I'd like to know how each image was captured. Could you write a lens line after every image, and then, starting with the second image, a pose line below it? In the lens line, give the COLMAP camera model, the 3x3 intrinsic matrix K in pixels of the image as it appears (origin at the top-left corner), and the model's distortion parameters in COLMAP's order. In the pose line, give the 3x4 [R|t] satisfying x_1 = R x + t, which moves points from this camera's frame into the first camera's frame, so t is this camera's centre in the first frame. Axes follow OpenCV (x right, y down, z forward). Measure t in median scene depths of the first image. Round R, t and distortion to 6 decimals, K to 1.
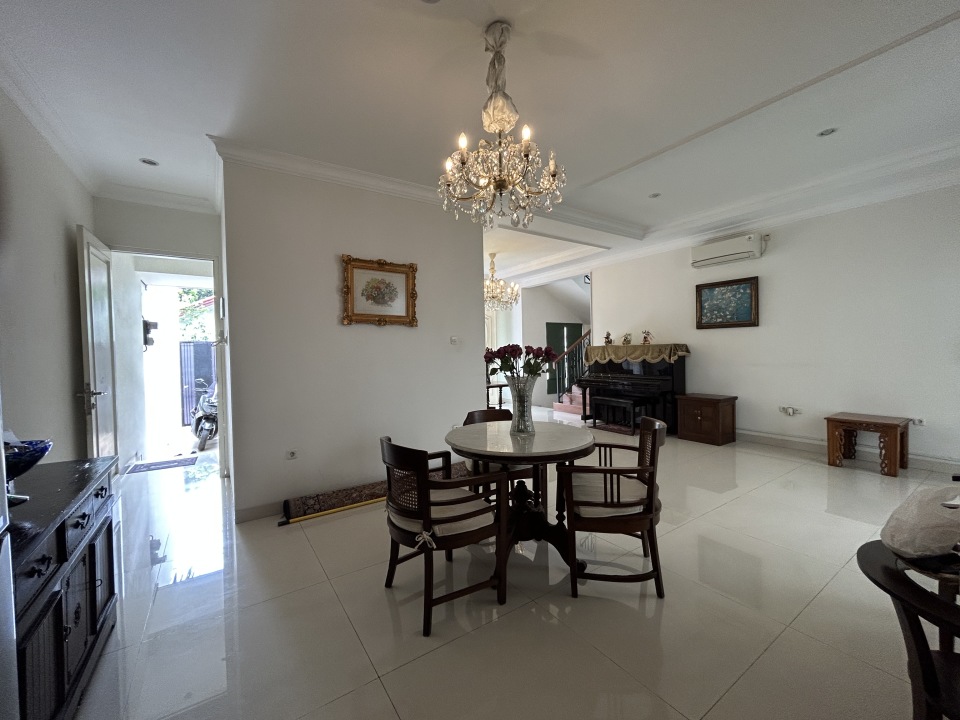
lens RADIAL K [[390.3, 0, 477.9], [0, 390.3, 358.5], [0, 0, 1]] dist [-0.000157, 0.000529]
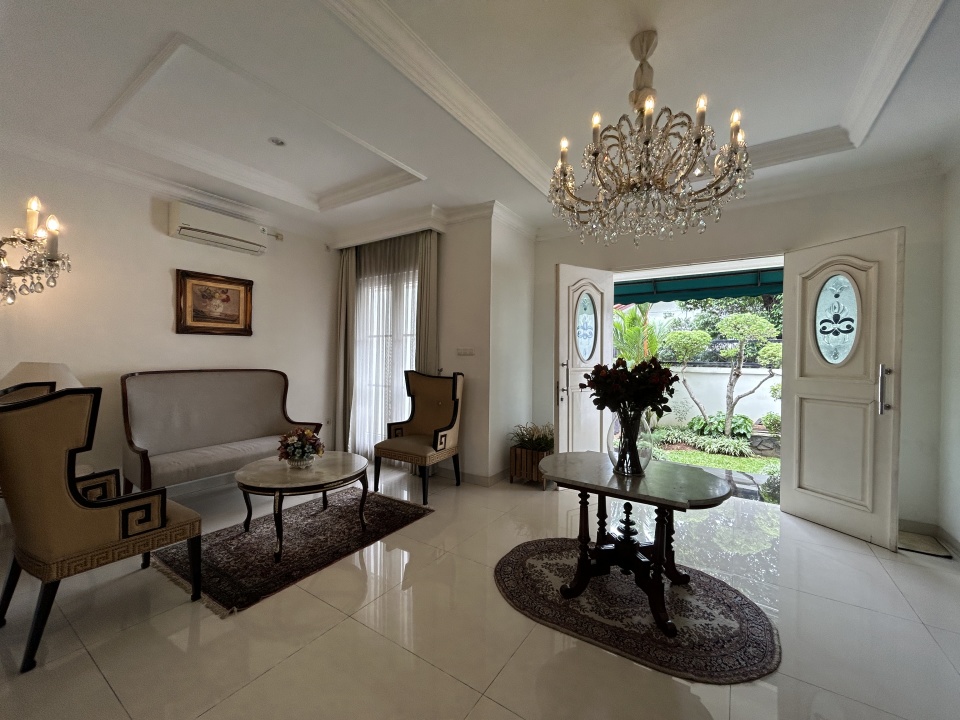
lens RADIAL K [[390.3, 0, 477.9], [0, 390.3, 358.5], [0, 0, 1]] dist [-0.000157, 0.000529]
pose [[0.373828, 0.031328, -0.926969, 0.382495], [-0.039268, 0.999068, 0.017929, -0.041491], [0.926667, 0.029698, 0.374709, 1.119463]]
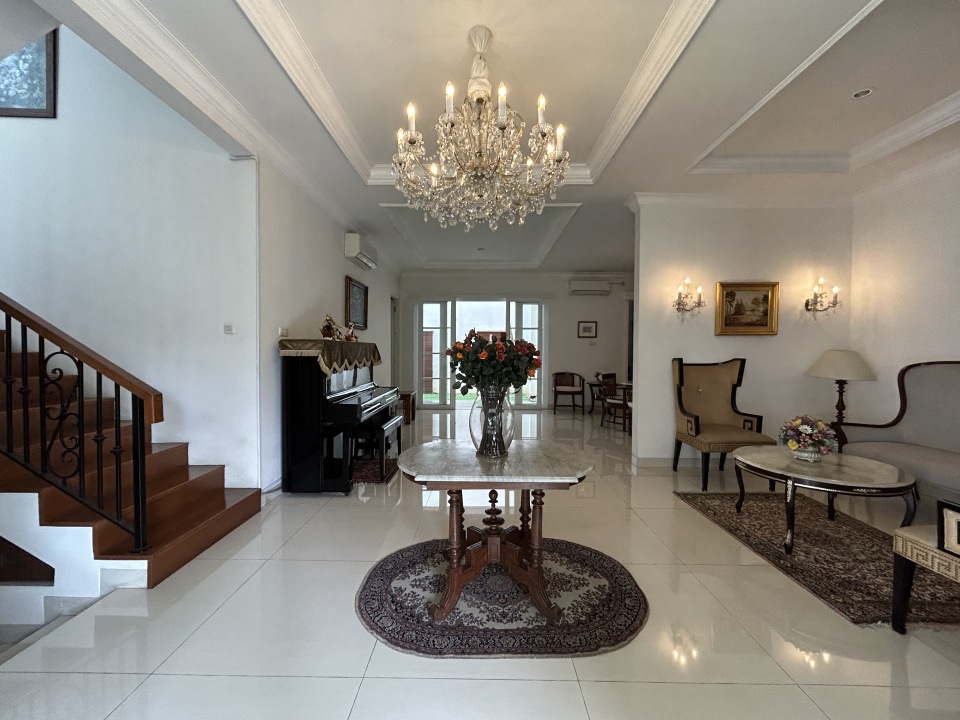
lens RADIAL K [[390.3, 0, 477.9], [0, 390.3, 358.5], [0, 0, 1]] dist [-0.000157, 0.000529]
pose [[-0.819615, 0.002823, 0.572907, -0.208620], [0.022612, 0.999368, 0.027425, -0.023928], [-0.572468, 0.035433, -0.819161, 1.820505]]
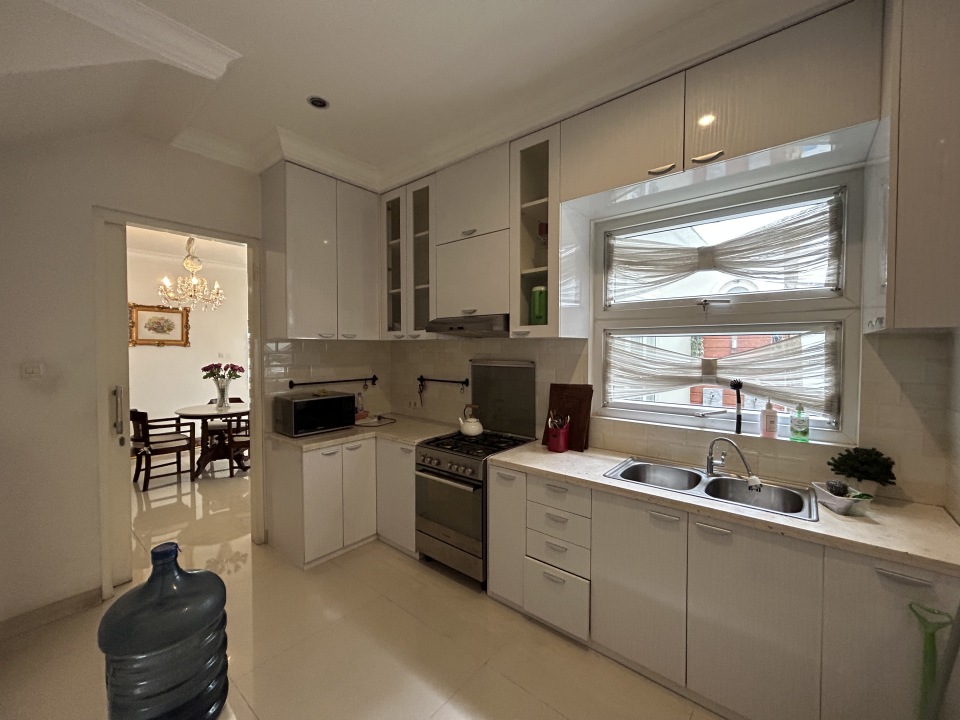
lens RADIAL K [[389.4, 0, 476.1], [0, 389.4, 360.0], [0, 0, 1]] dist [-0.001054, 0.000311]
pose [[0.961252, 0.015469, 0.275236, 0.404649], [-0.016220, 0.999868, 0.000450, -0.037829], [-0.275193, -0.004897, 0.961376, -0.640350]]
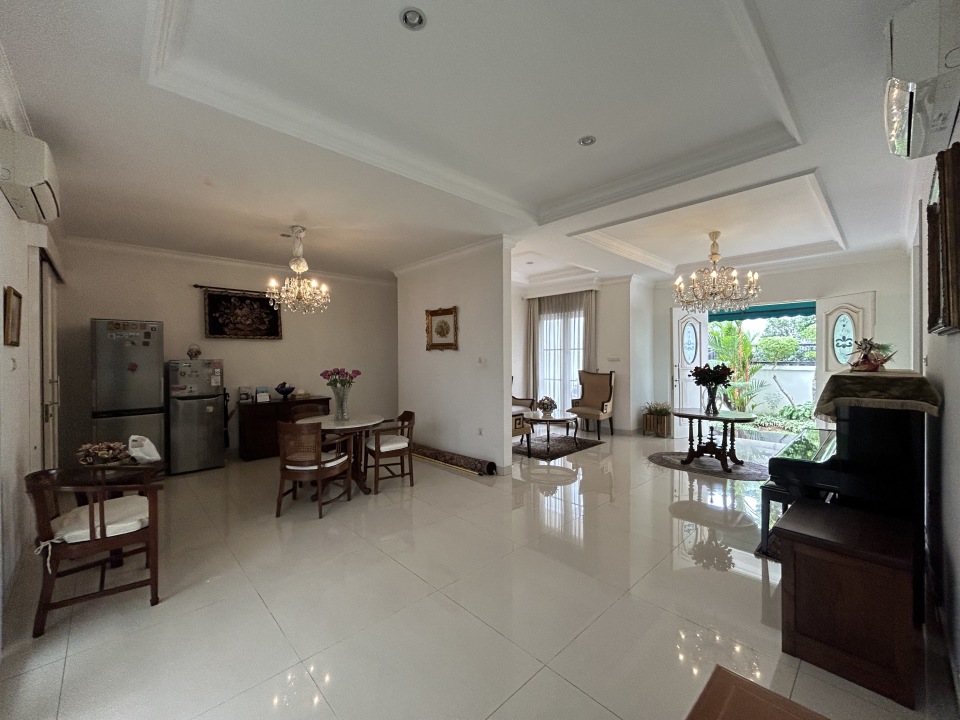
lens RADIAL K [[390.3, 0, 477.9], [0, 390.3, 358.5], [0, 0, 1]] dist [-0.000157, 0.000529]
pose [[0.159891, 0.024794, -0.986823, 0.968650], [-0.018651, 0.999582, 0.022093, -0.065579], [0.986958, 0.014873, 0.160287, 0.659497]]
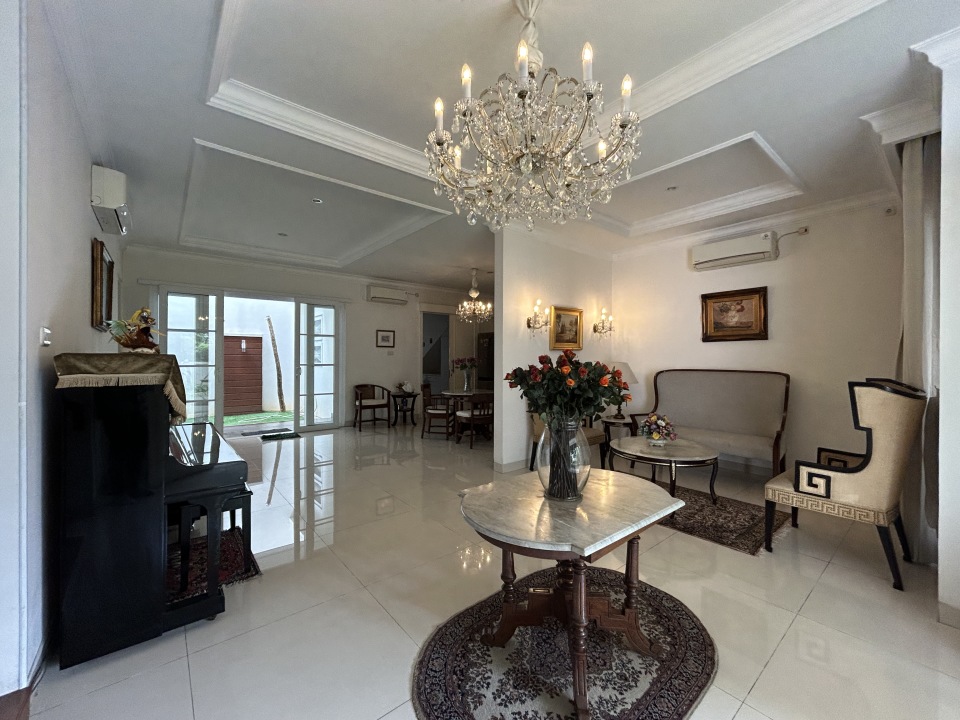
lens RADIAL K [[389.4, 0, 476.1], [0, 389.4, 360.0], [0, 0, 1]] dist [-0.001054, 0.000311]
pose [[-0.996170, 0.017472, -0.085678, 0.136336], [0.015042, 0.999468, 0.028933, -0.045260], [0.086138, 0.027534, -0.995903, 1.815714]]
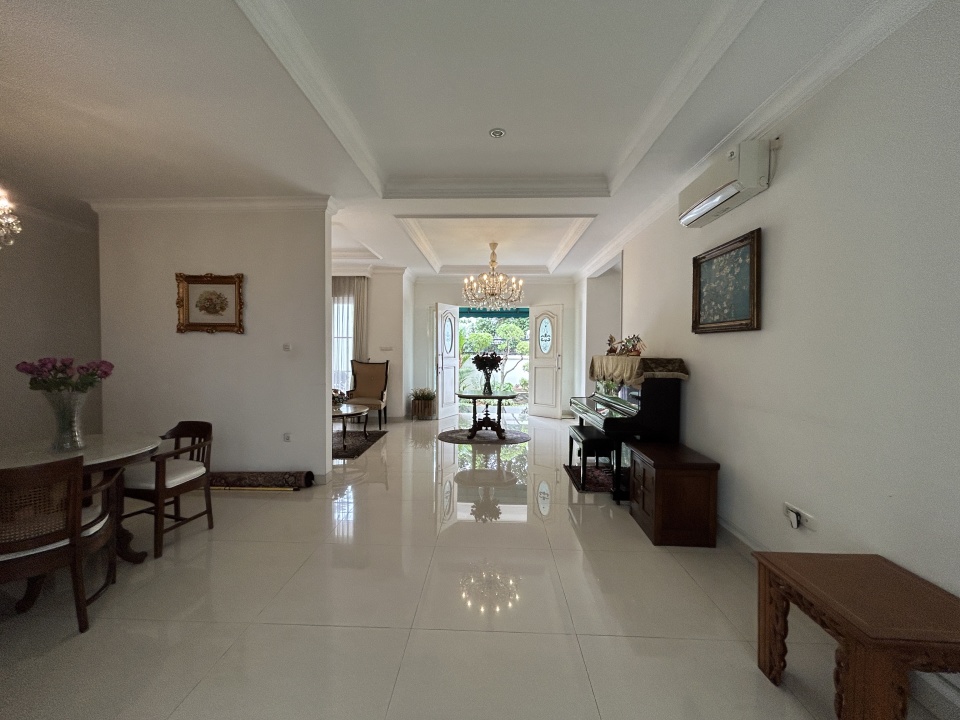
lens RADIAL K [[390.3, 0, 477.9], [0, 390.3, 358.5], [0, 0, 1]] dist [-0.000157, 0.000529]
pose [[0.802362, 0.042211, -0.595343, 0.760244], [-0.036175, 0.999101, 0.022084, -0.047056], [0.595740, 0.003817, 0.803168, 0.412660]]
